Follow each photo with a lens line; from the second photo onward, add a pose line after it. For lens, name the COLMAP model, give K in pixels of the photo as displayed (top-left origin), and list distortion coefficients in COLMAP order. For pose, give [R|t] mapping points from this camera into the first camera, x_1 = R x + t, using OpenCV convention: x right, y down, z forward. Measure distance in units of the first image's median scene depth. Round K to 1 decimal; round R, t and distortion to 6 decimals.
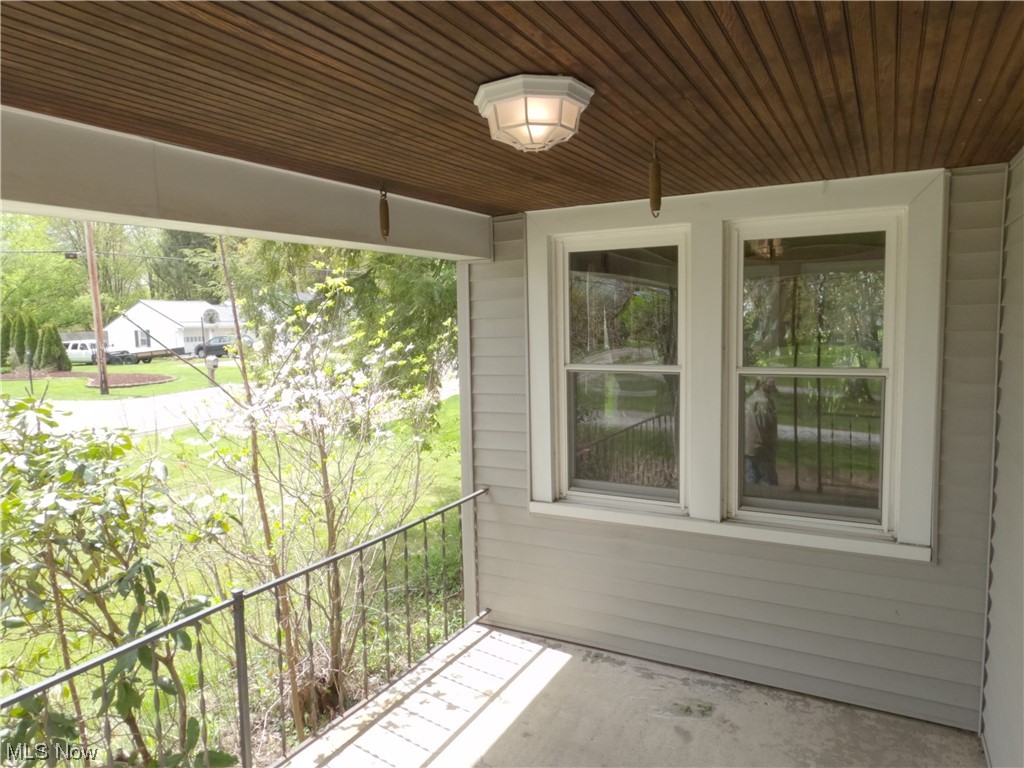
lens RADIAL K [[690.7, 0, 515.8], [0, 690.7, 384.2], [0, 0, 1]] dist [-0.000022, 0.001584]
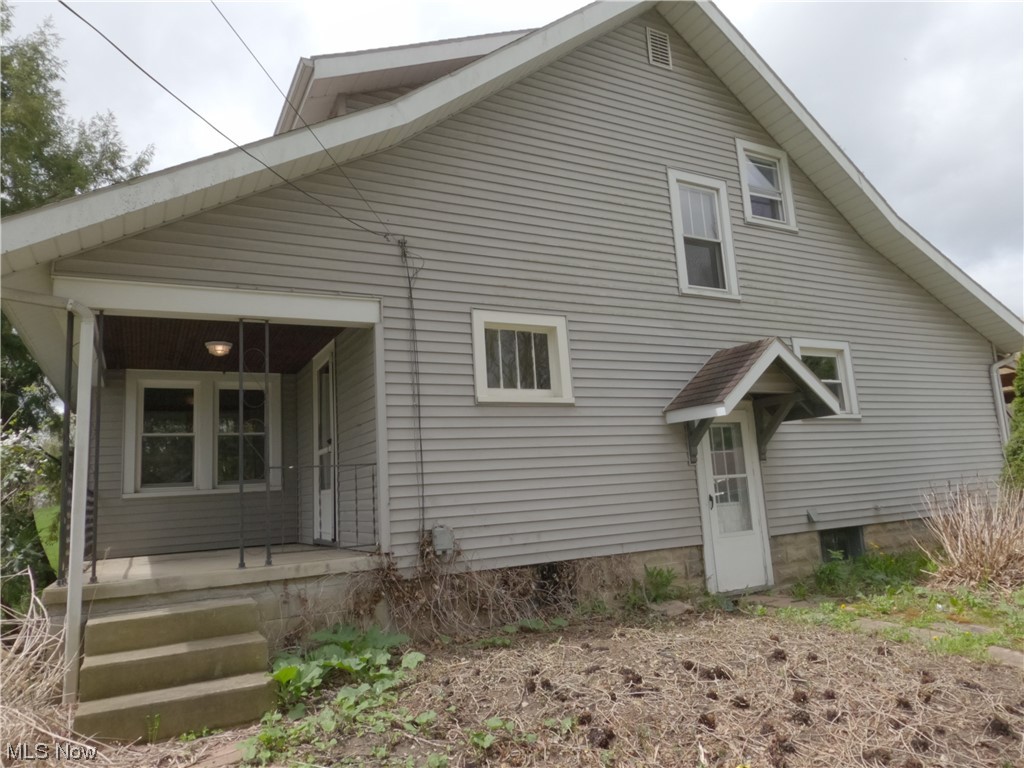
lens RADIAL K [[690.7, 0, 513.7], [0, 690.7, 384.7], [0, 0, 1]] dist [-0.000022, 0.001584]
pose [[0.558996, 0.114405, 0.821240, -1.339081], [0.121453, 0.968456, -0.217583, 0.544926], [-0.820227, 0.221370, 0.527468, -1.517995]]
